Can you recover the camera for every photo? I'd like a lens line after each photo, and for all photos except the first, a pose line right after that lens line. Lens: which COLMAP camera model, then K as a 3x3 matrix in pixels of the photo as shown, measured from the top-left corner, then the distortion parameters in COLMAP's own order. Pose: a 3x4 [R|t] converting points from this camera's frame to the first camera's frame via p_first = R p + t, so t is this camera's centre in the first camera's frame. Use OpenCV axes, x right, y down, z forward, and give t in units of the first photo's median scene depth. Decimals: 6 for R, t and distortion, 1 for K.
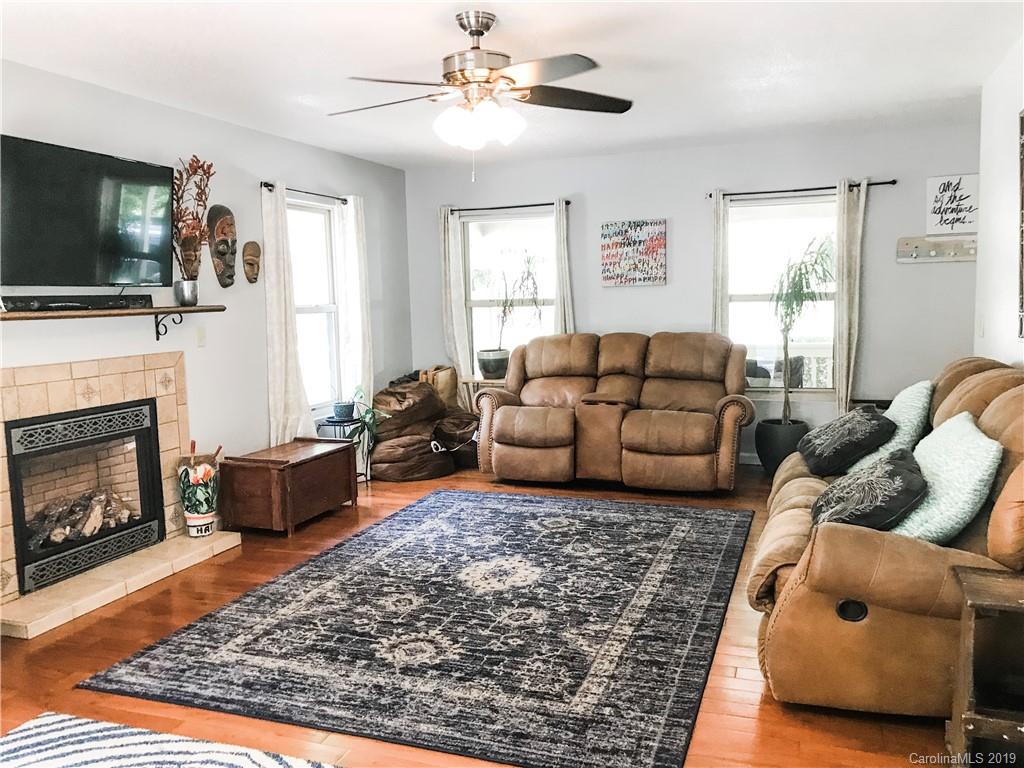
lens RADIAL K [[848.5, 0, 509.2], [0, 848.5, 383.3], [0, 0, 1]] dist [0.044411, -0.045540]
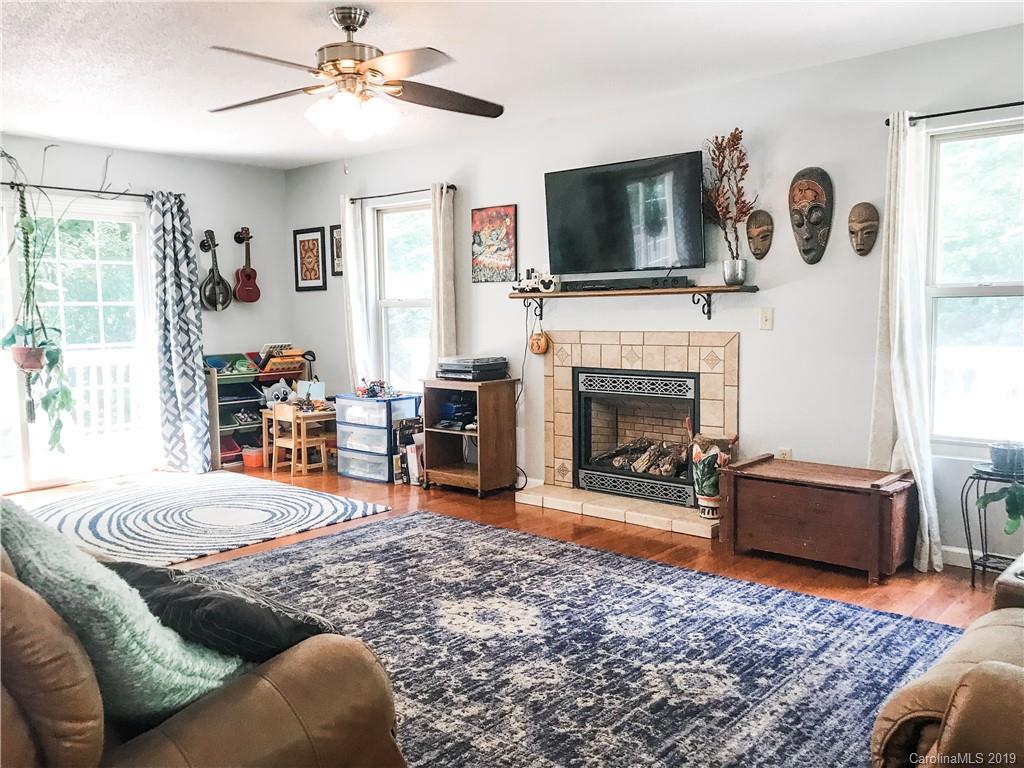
lens RADIAL K [[848.5, 0, 510.7], [0, 848.5, 379.2], [0, 0, 1]] dist [0.044411, -0.045540]
pose [[-0.370468, 0.111679, -0.922107, 0.721898], [-0.070771, 0.986466, 0.147907, -0.128553], [0.926145, 0.120053, -0.357550, 1.291979]]
